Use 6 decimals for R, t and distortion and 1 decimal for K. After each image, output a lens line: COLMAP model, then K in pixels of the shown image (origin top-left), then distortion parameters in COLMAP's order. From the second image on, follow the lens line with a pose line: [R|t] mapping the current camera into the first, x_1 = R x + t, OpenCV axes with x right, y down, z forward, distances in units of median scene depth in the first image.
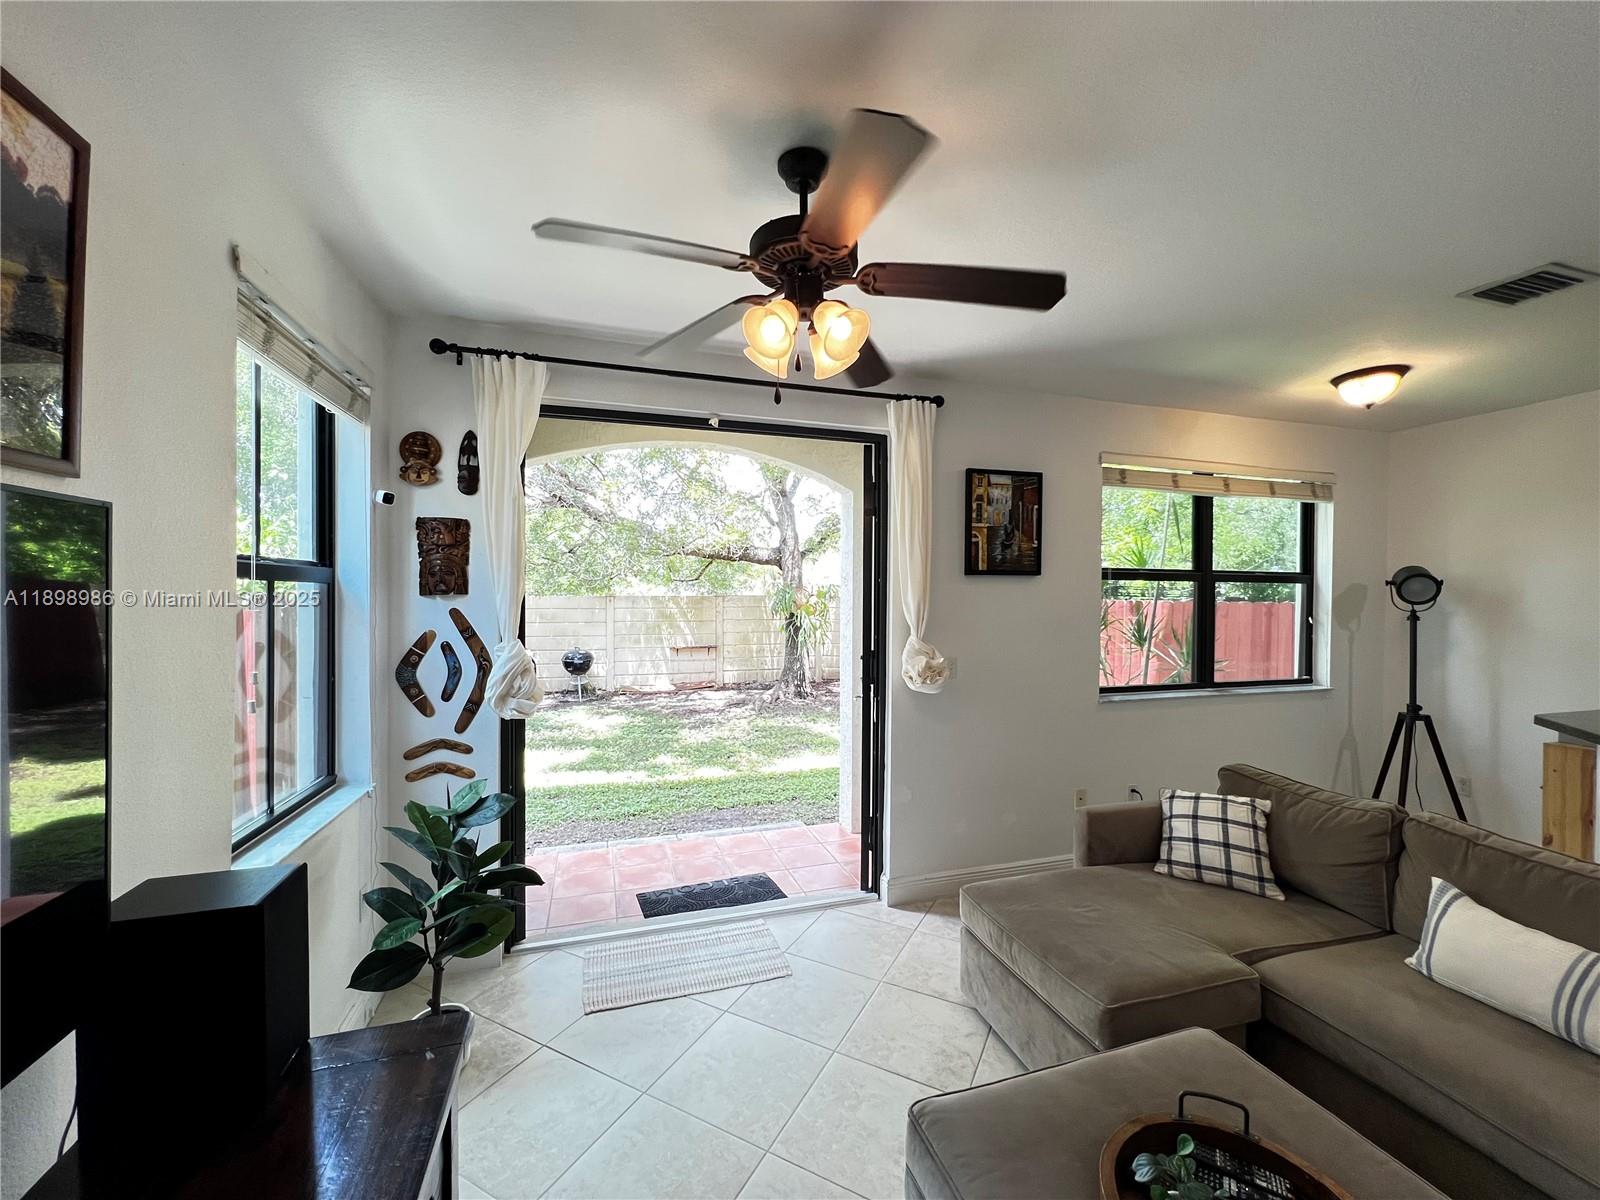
lens RADIAL K [[639.4, 0, 800.0], [0, 639.4, 600.0], [0, 0, 1]] dist [-0.000597, -0.000082]
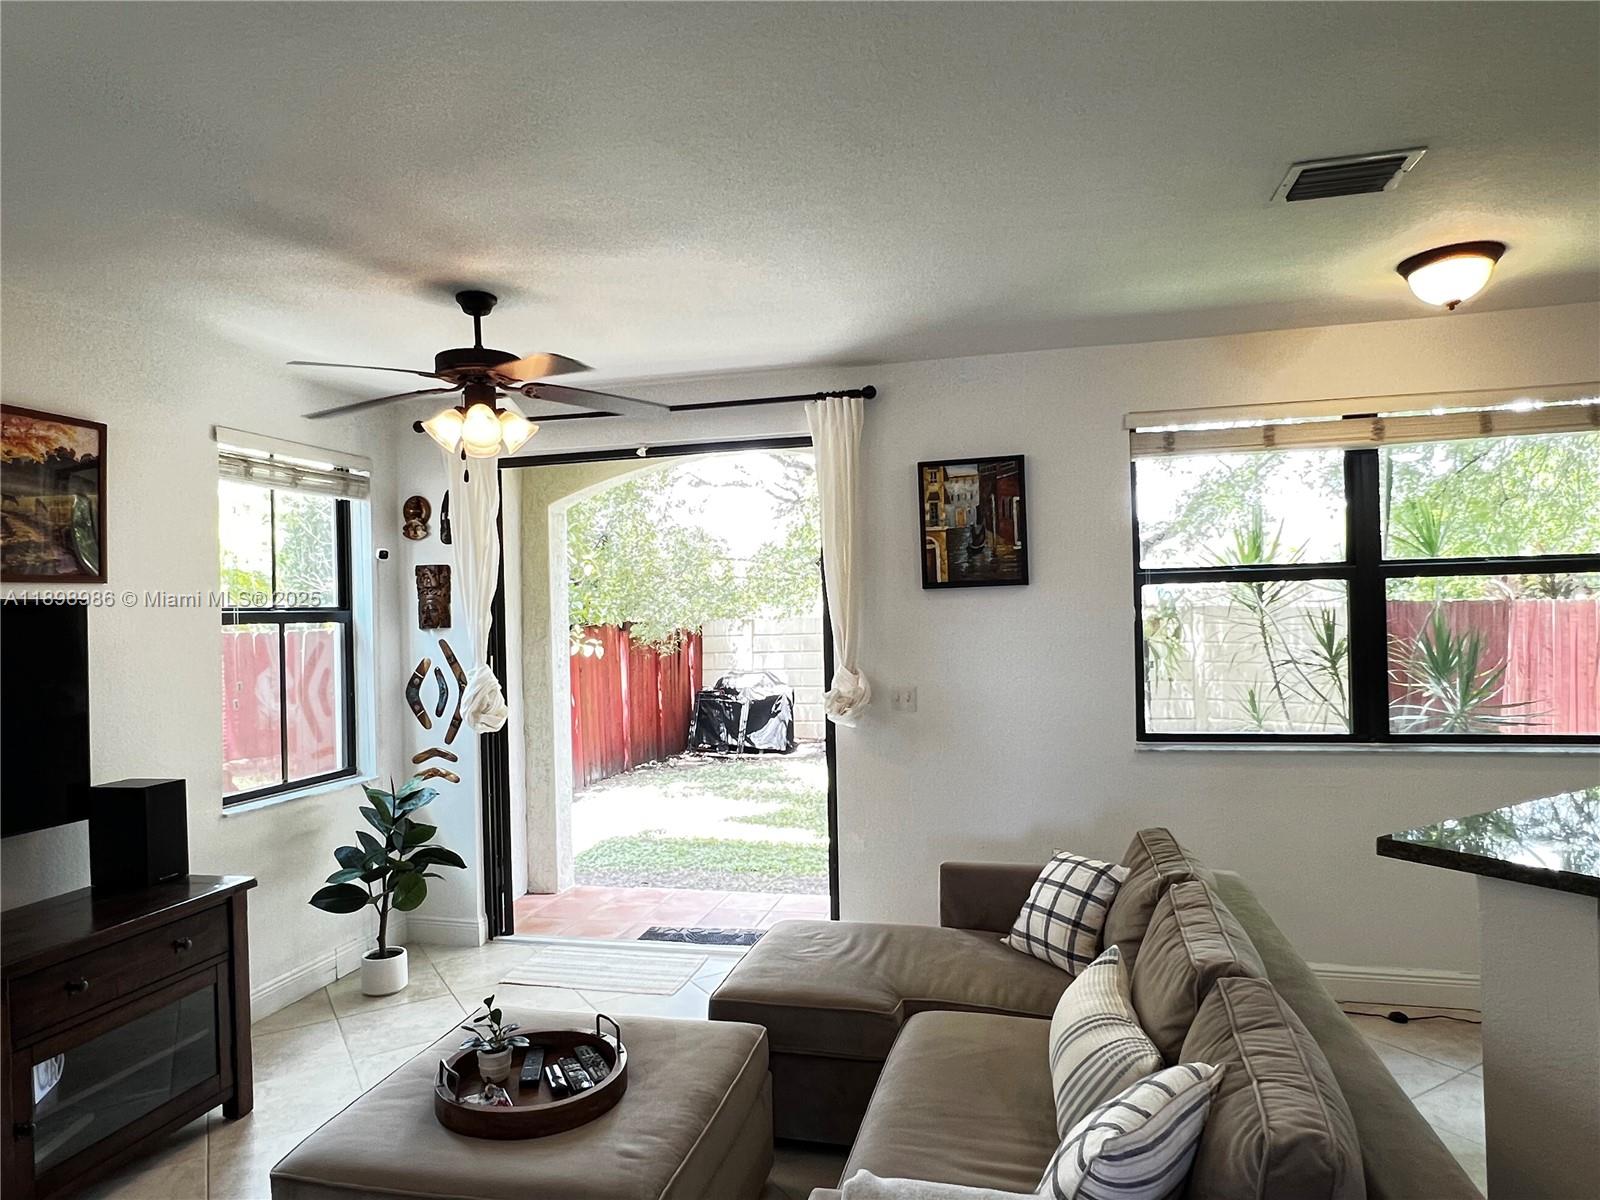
lens RADIAL K [[983.7, 0, 797.7], [0, 983.7, 609.1], [0, 0, 1]] dist [-0.005849, 0.000043]
pose [[0.856330, -0.030866, -0.515505, 0.783167], [0.027578, 0.999521, -0.014035, 0.000306], [0.515692, -0.002199, 0.856771, -0.186965]]
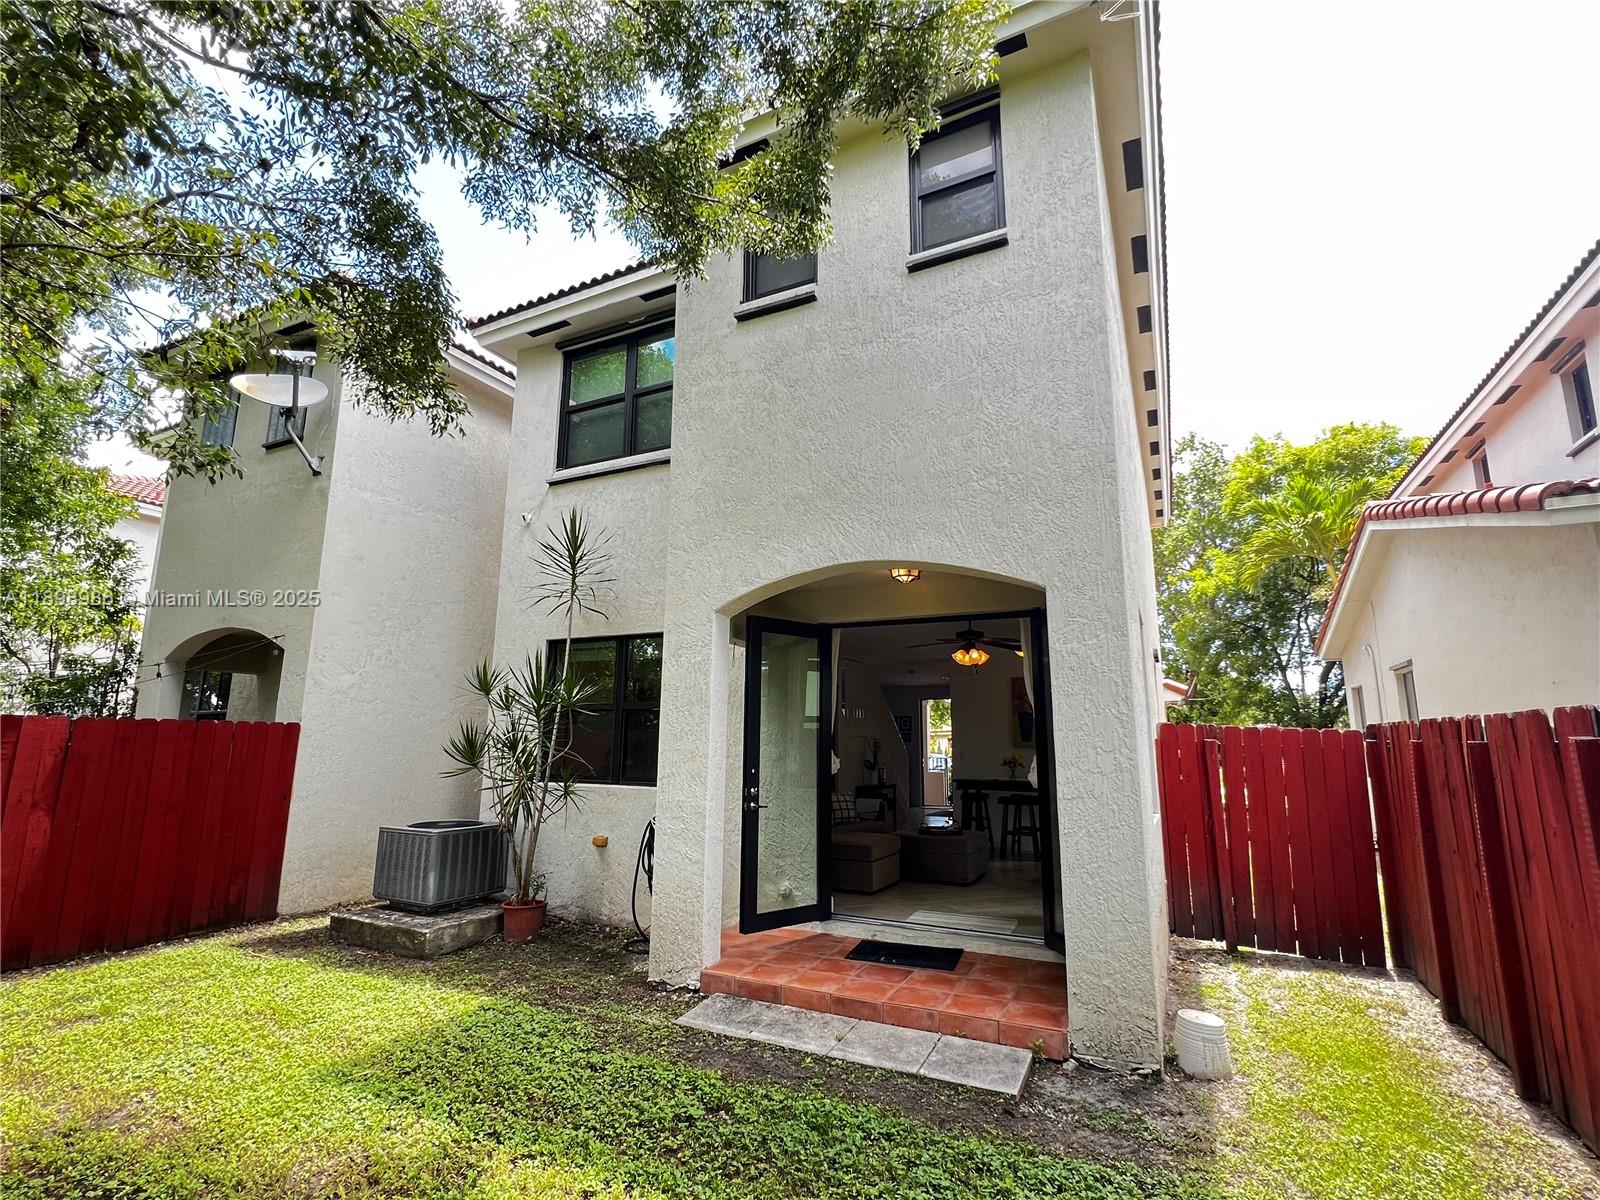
lens RADIAL K [[747.8, 0, 800.0], [0, 747.8, 600.0], [0, 0, 1]] dist [-0.000248, -0.000028]
pose [[-0.719845, 0.115086, 0.684527, -1.168047], [-0.006258, 0.985044, -0.172191, 0.022054], [-0.694106, -0.128235, -0.708359, 2.450692]]
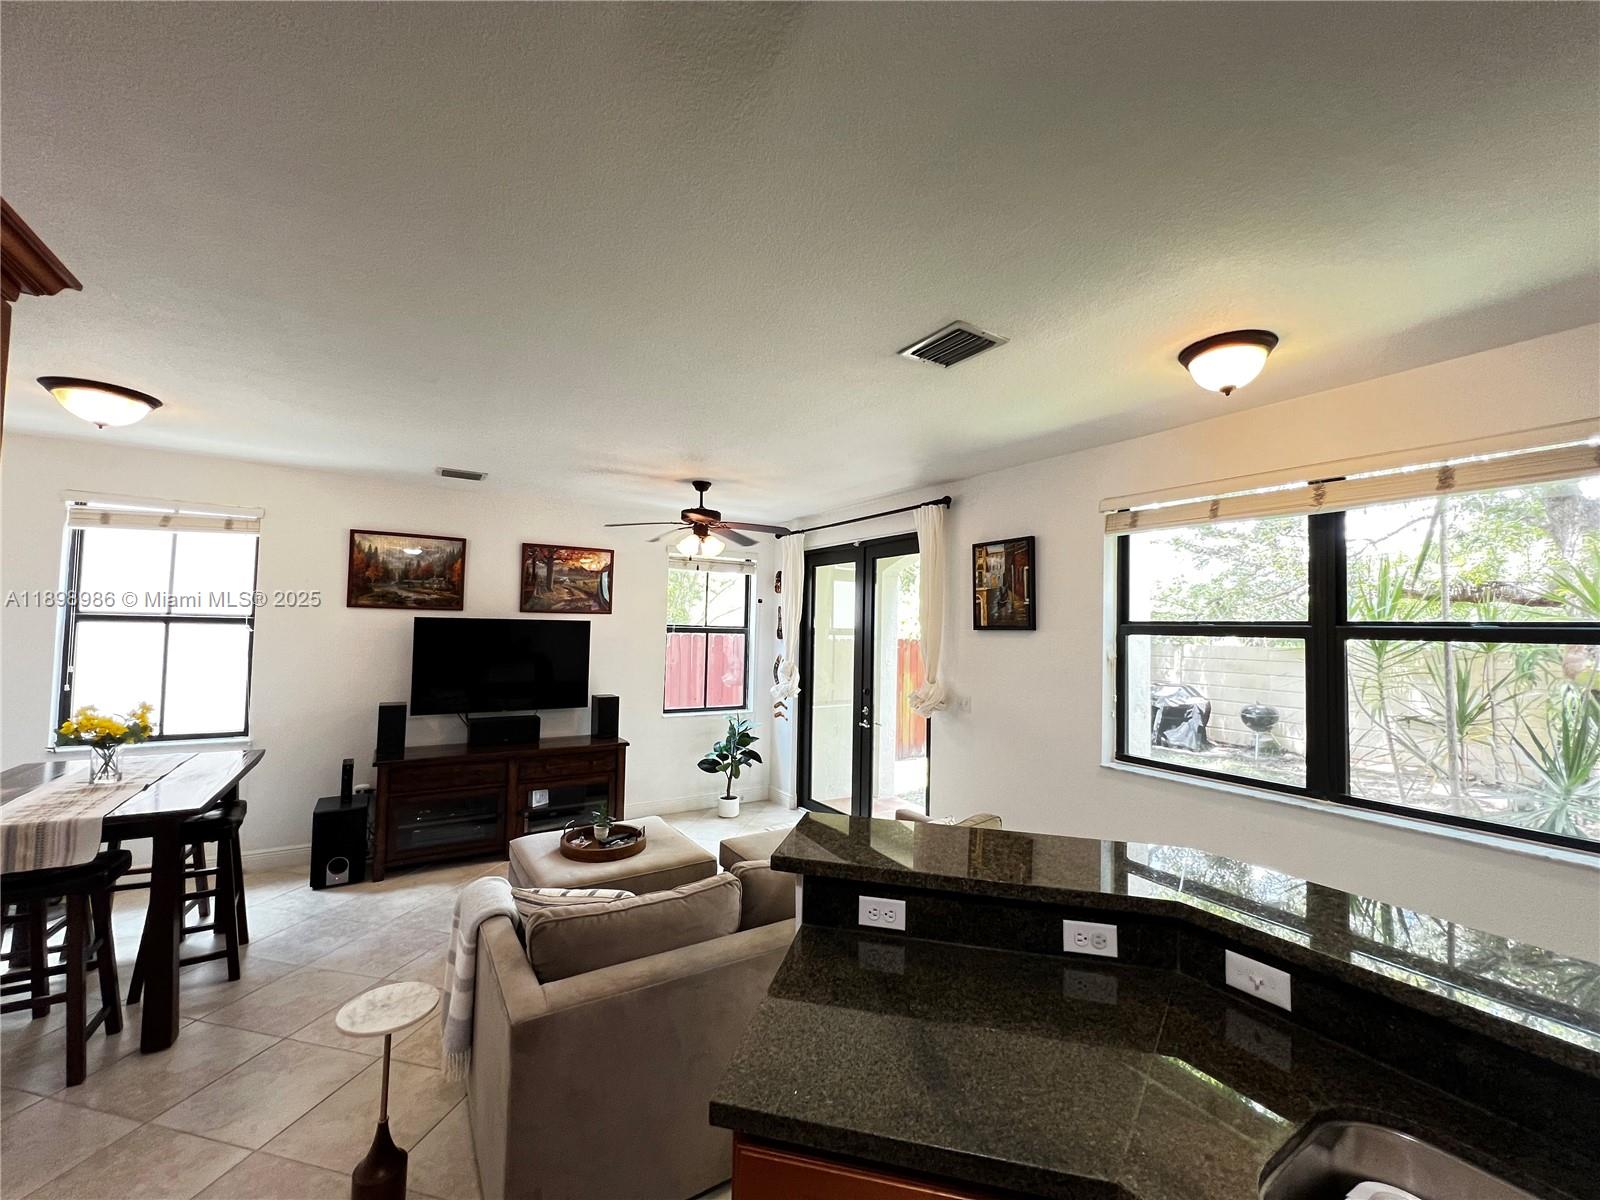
lens RADIAL K [[639.4, 0, 800.0], [0, 639.4, 600.0], [0, 0, 1]] dist [-0.000597, -0.000082]
pose [[0.263056, -0.044674, -0.963746, 1.360748], [-0.027097, 0.998191, -0.053667, -0.021922], [0.964400, 0.040232, 0.261370, 0.352073]]
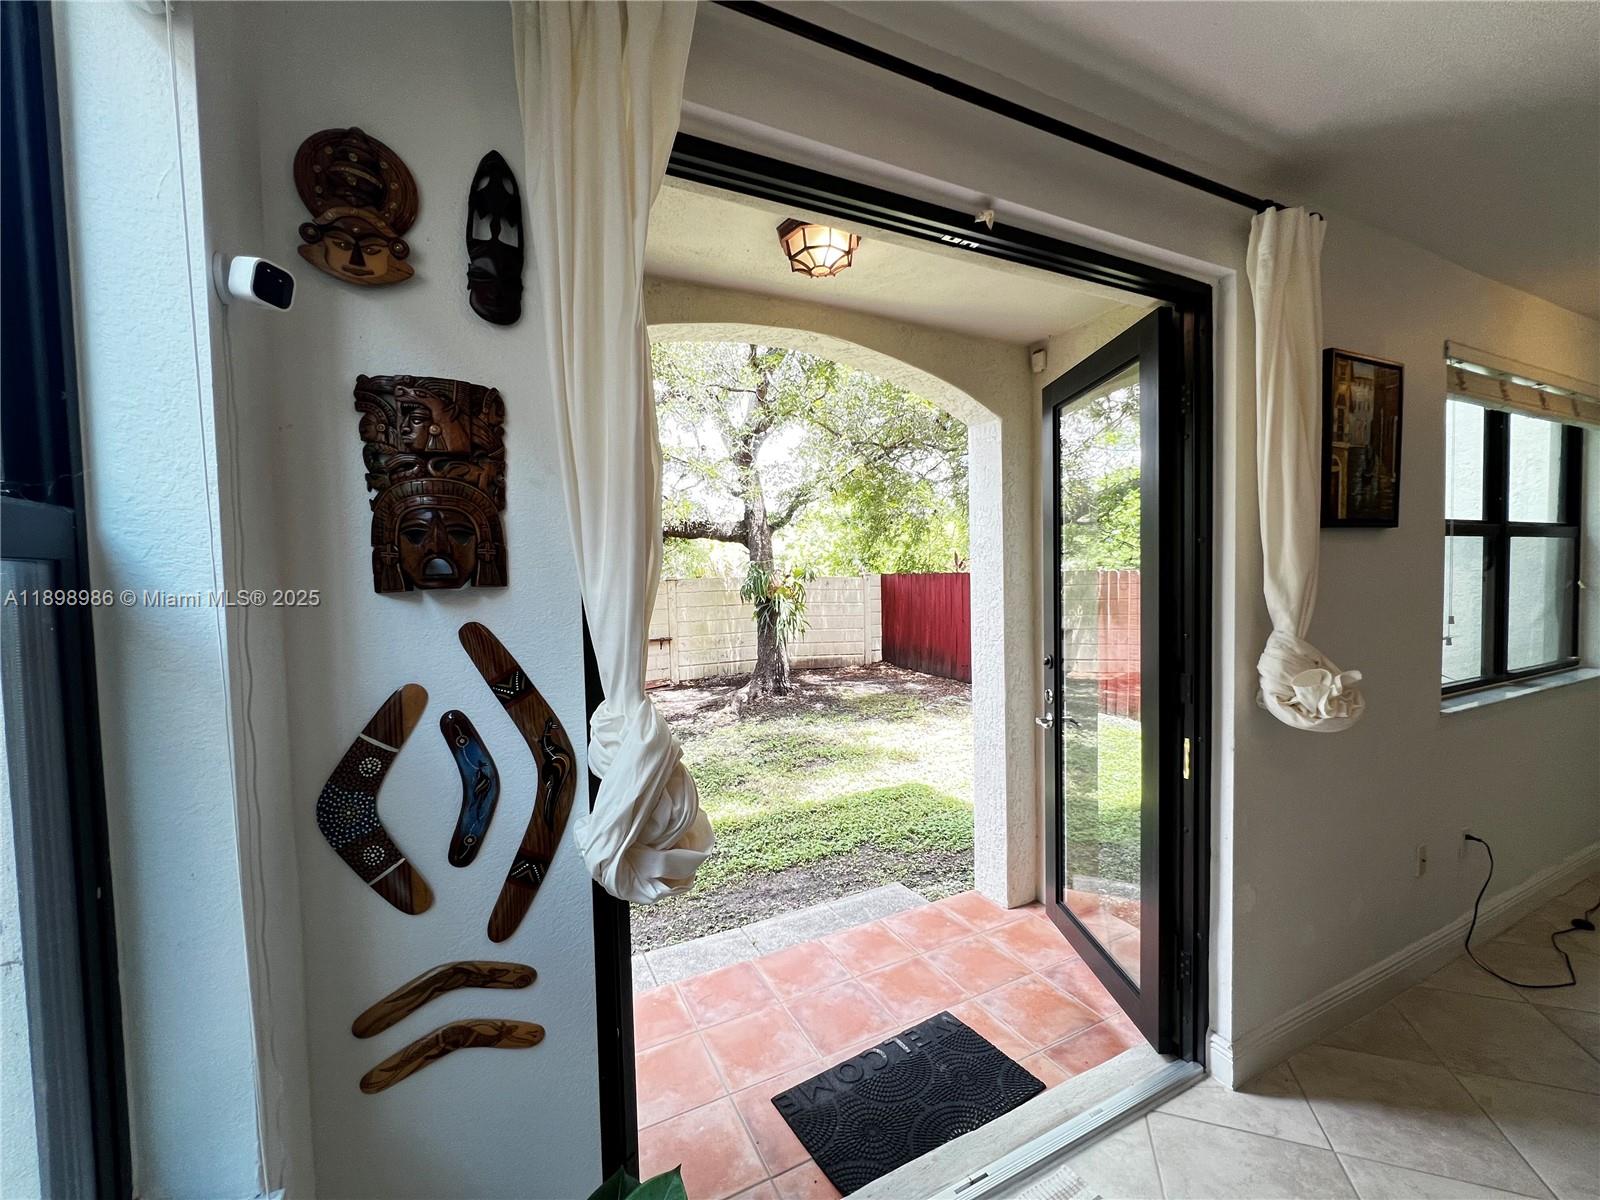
lens RADIAL K [[639.4, 0, 800.0], [0, 639.4, 600.0], [0, 0, 1]] dist [-0.000597, -0.000082]
pose [[0.988112, -0.036158, 0.149426, -0.322720], [0.031704, 0.998982, 0.032086, -0.005614], [-0.150434, -0.026967, 0.988252, 0.473674]]
